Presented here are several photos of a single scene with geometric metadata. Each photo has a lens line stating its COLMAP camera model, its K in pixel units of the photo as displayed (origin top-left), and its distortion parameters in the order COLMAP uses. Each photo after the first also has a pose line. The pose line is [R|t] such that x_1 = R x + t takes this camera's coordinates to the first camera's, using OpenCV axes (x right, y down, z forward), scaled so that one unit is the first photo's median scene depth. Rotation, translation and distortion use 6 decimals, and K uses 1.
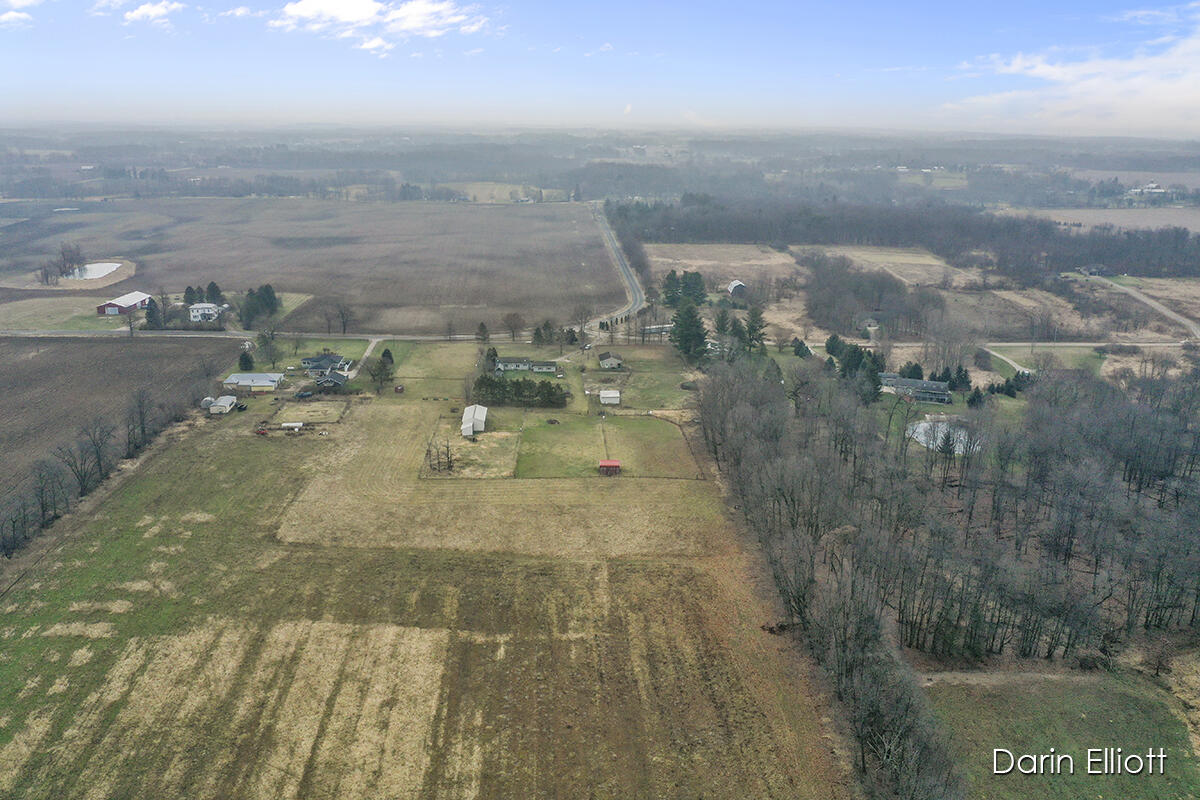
lens RADIAL K [[927.0, 0, 600.0], [0, 927.0, 400.0], [0, 0, 1]] dist [0.001796, 0.001294]
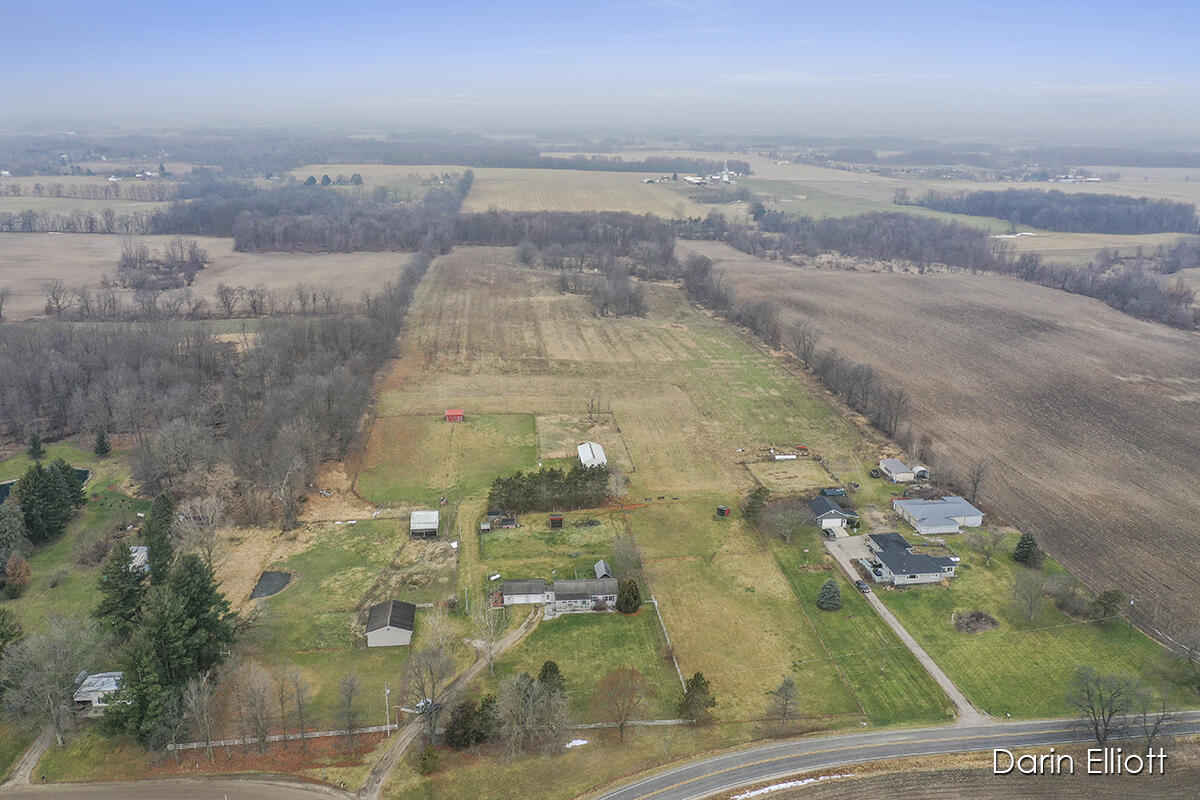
lens RADIAL K [[954.4, 0, 580.8], [0, 954.4, 397.3], [0, 0, 1]] dist [0.007129, 0.004375]
pose [[-0.999092, -0.007936, -0.041856, -0.068229], [-0.029753, 0.833162, 0.552228, -0.430567], [0.030490, 0.552972, -0.832642, 1.386162]]
